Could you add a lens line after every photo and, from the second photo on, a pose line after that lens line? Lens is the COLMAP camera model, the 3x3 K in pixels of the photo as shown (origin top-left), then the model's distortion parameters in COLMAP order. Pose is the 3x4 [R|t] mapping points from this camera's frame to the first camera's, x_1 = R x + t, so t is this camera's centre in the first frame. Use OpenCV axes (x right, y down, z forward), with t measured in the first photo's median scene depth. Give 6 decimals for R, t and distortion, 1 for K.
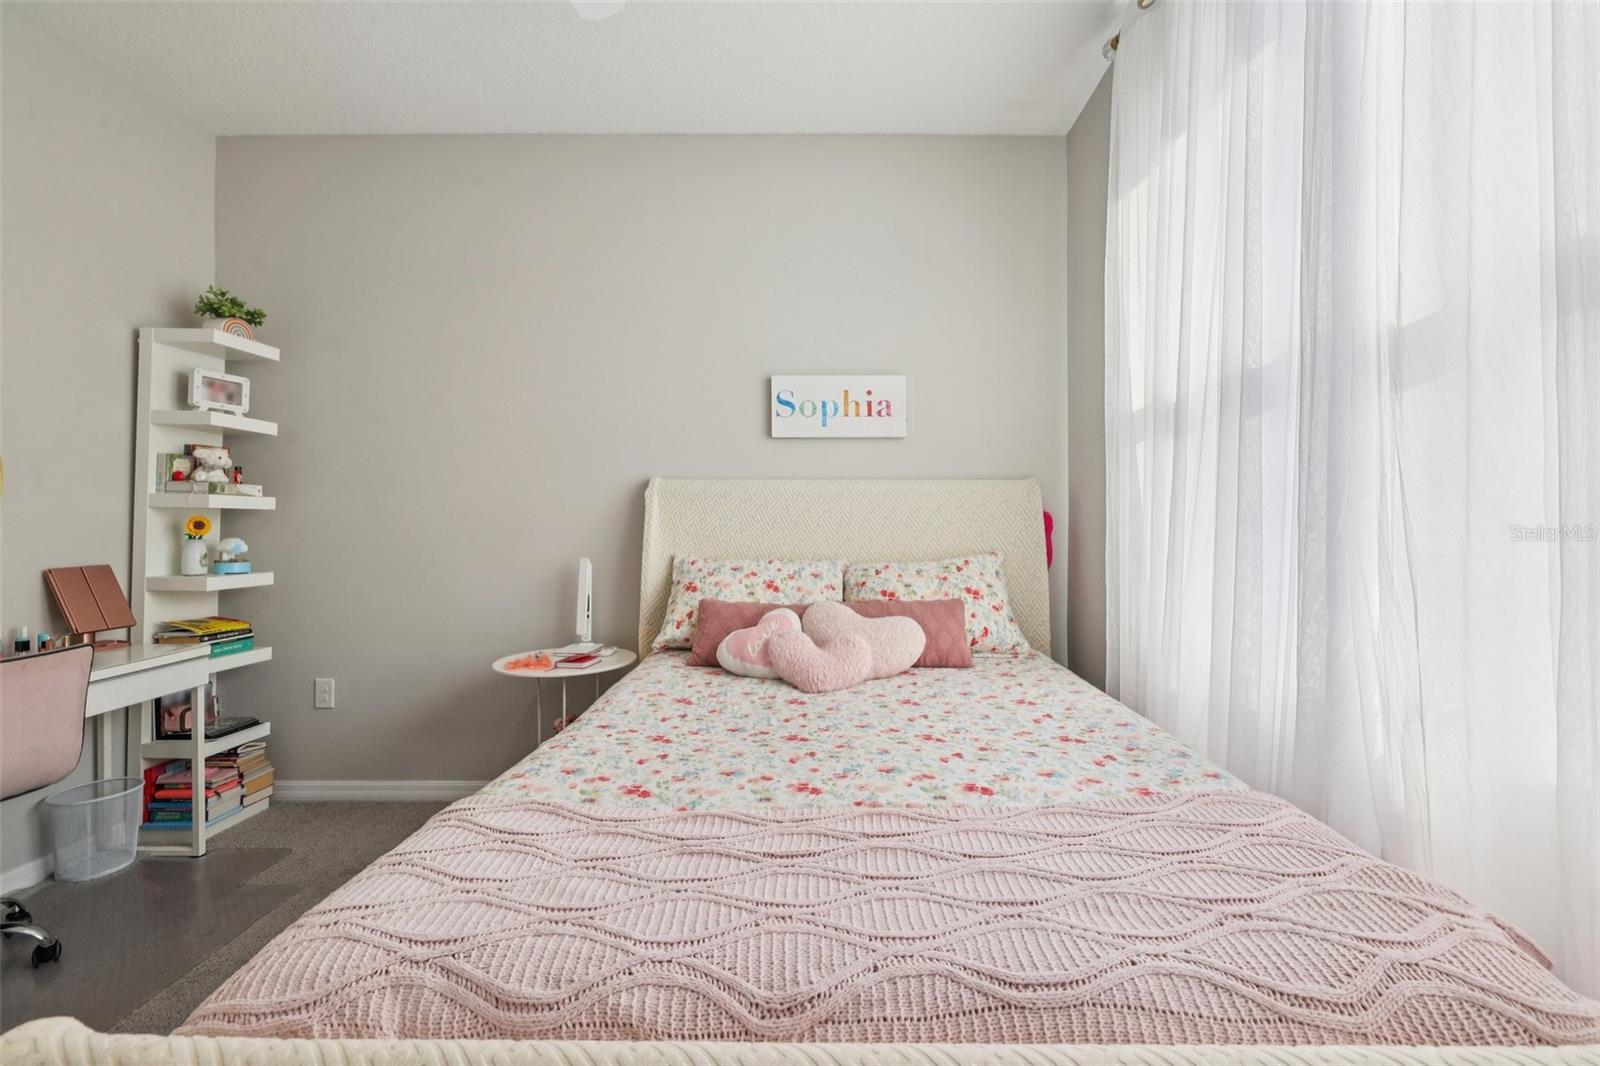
lens RADIAL K [[677.2, 0, 797.6], [0, 677.2, 520.1], [0, 0, 1]] dist [-0.001789, 0.000047]
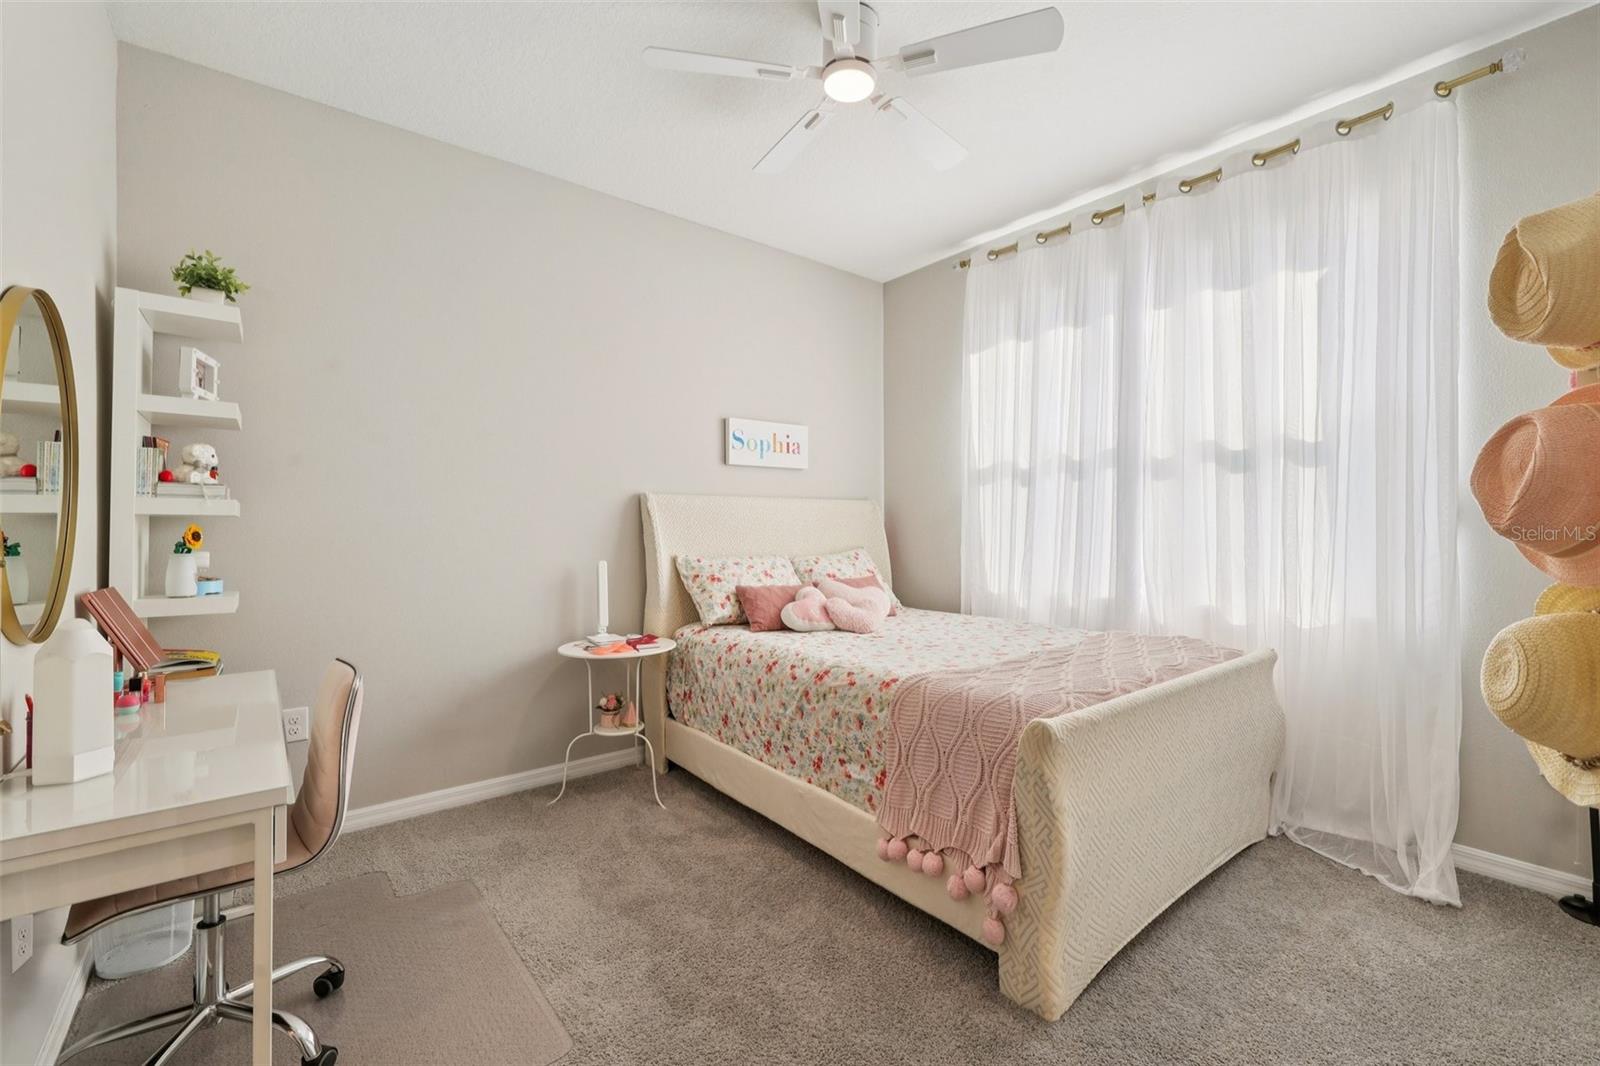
lens RADIAL K [[682.0, 0, 776.1], [0, 682.0, 527.9], [0, 0, 1]] dist [-0.001456, -0.000104]
pose [[0.785795, -0.004807, 0.618469, -0.792343], [0.004739, 0.999987, 0.001751, -0.000331], [-0.618469, 0.001555, 0.785807, -0.100483]]
